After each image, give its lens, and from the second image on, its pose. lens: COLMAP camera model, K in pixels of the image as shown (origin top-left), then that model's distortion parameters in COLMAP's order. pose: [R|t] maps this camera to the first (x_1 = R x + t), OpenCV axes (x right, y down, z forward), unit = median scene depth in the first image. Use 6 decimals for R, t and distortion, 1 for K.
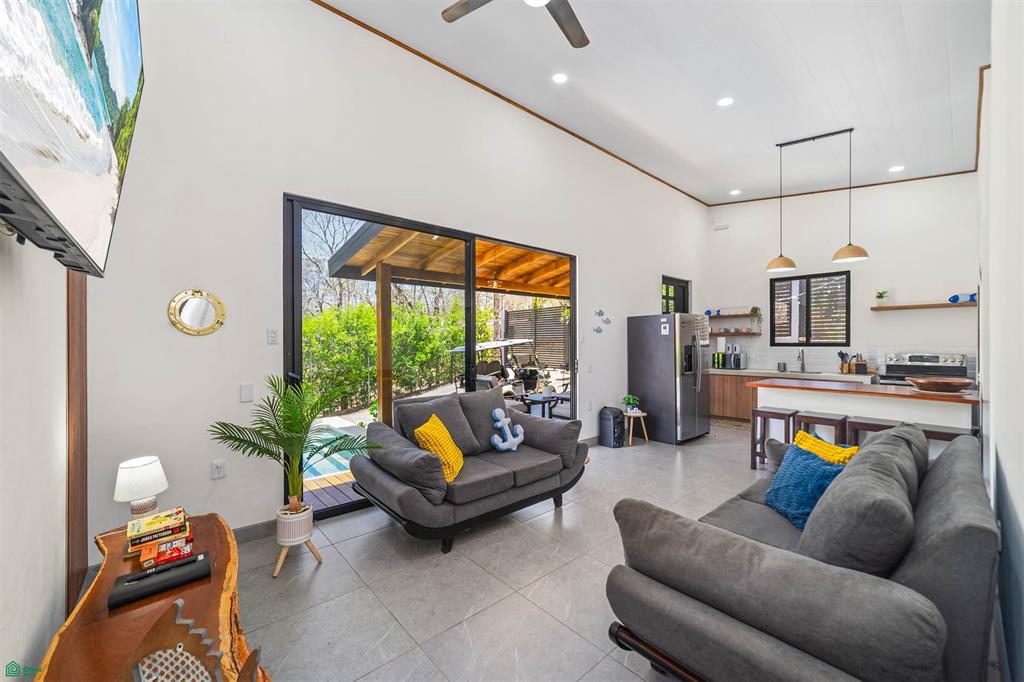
lens RADIAL K [[397.3, 0, 518.9], [0, 397.3, 342.4], [0, 0, 1]] dist [-0.002660, 0.000409]
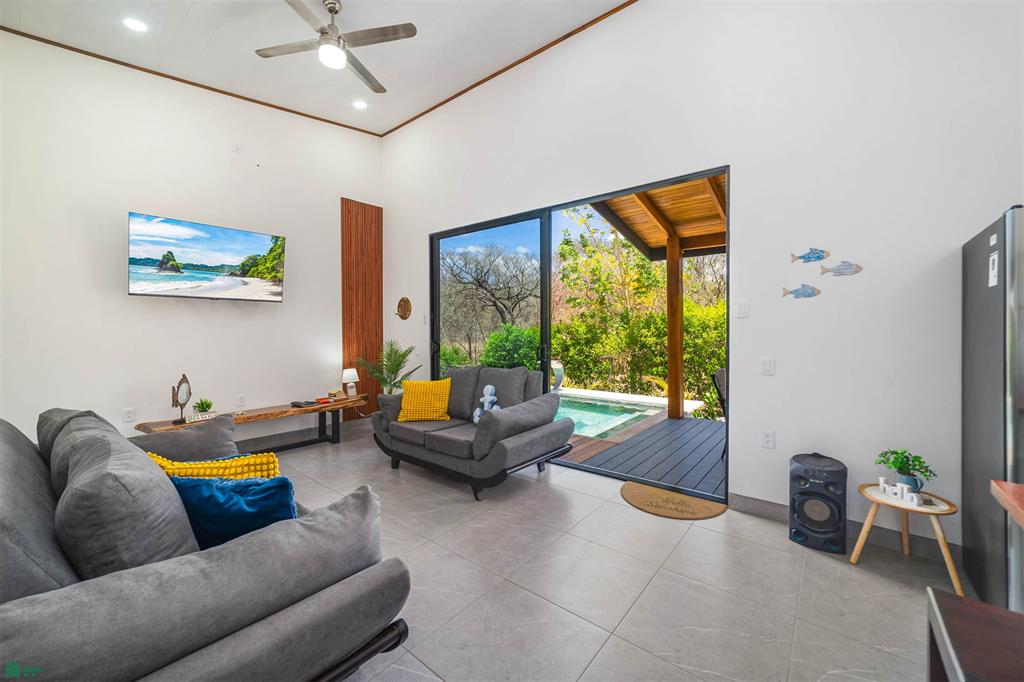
lens RADIAL K [[400.3, 0, 514.5], [0, 400.3, 338.1], [0, 0, 1]] dist [-0.001984, 0.000004]
pose [[0.166536, 0.019411, -0.985844, 0.626767], [-0.002587, 0.999811, 0.019249, 0.017038], [0.986032, -0.000656, 0.166555, 0.577382]]
